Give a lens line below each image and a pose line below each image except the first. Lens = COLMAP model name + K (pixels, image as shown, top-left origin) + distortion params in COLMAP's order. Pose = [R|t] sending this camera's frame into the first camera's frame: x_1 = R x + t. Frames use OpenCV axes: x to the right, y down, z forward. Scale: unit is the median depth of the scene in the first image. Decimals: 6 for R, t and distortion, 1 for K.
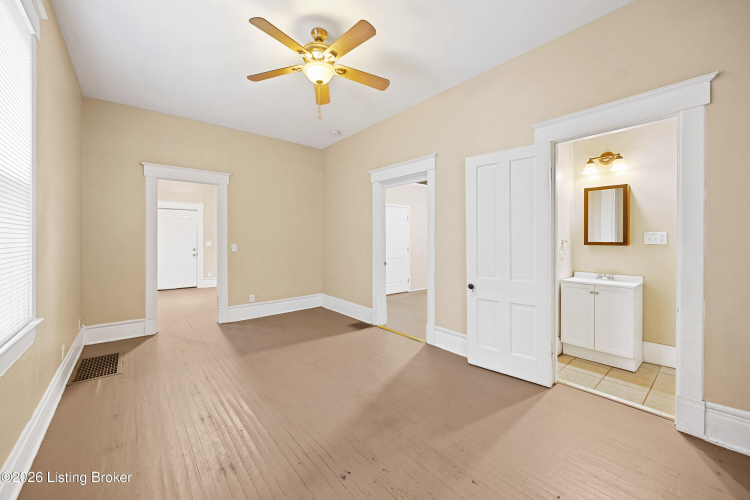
lens RADIAL K [[294.1, 0, 371.6], [0, 294.1, 244.5], [0, 0, 1]] dist [-0.002833, -0.000514]
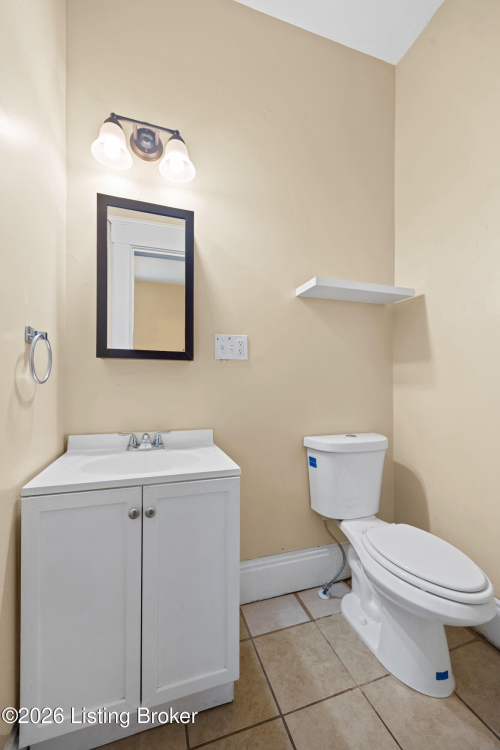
lens RADIAL K [[294.1, 0, 245.4], [0, 294.1, 378.5], [0, 0, 1]] dist [-0.002833, -0.000514]
pose [[0.375261, 0.010483, 0.926860, 0.488331], [0.011718, 0.999802, -0.016052, 0.034656], [-0.926845, 0.016885, 0.375064, 0.736464]]
